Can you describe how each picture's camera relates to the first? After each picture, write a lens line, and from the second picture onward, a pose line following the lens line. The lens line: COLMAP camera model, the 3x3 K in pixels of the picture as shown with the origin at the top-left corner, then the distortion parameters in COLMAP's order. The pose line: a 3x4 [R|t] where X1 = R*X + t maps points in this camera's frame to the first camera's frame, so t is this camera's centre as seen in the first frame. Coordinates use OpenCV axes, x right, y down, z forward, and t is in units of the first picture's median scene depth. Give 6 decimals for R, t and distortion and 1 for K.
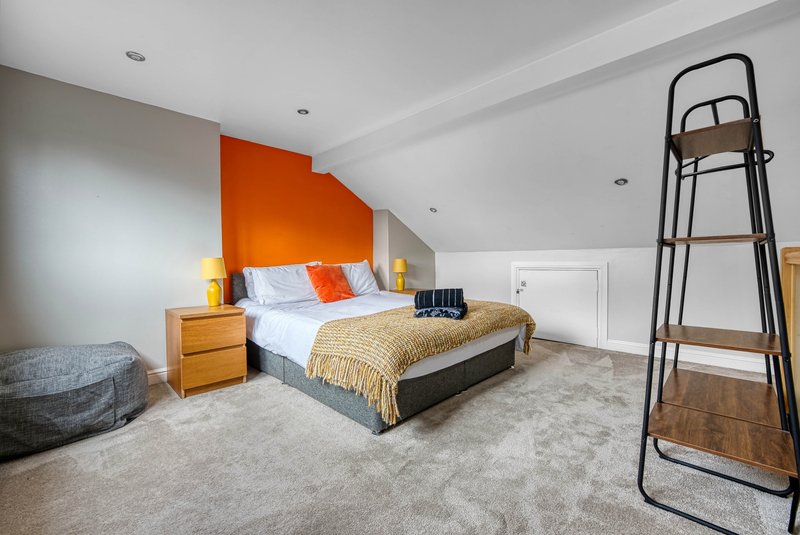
lens RADIAL K [[324.8, 0, 402.3], [0, 324.8, 266.0], [0, 0, 1]] dist [-0.010795, 0.000182]
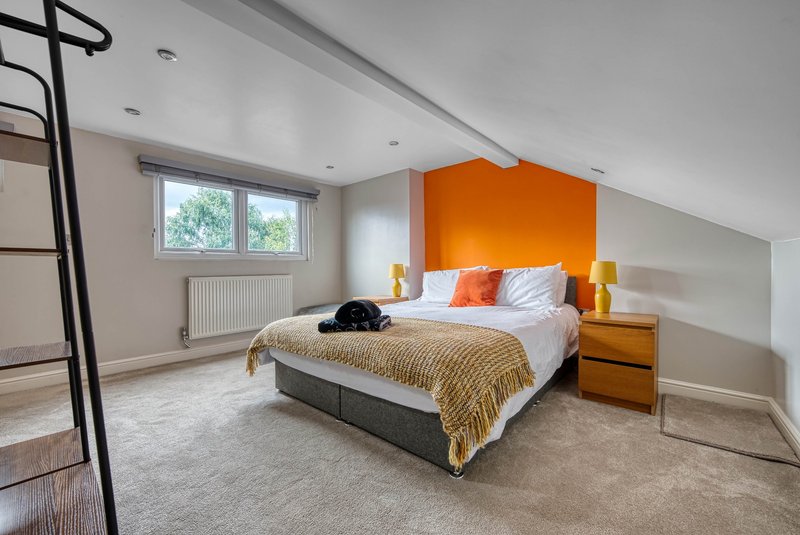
lens RADIAL K [[324.8, 0, 402.3], [0, 324.8, 266.0], [0, 0, 1]] dist [-0.010795, 0.000182]
pose [[0.068385, 0.003377, -0.997653, 0.862698], [-0.000696, 0.999994, 0.003337, -0.020726], [0.997659, 0.000466, 0.068387, 0.905645]]
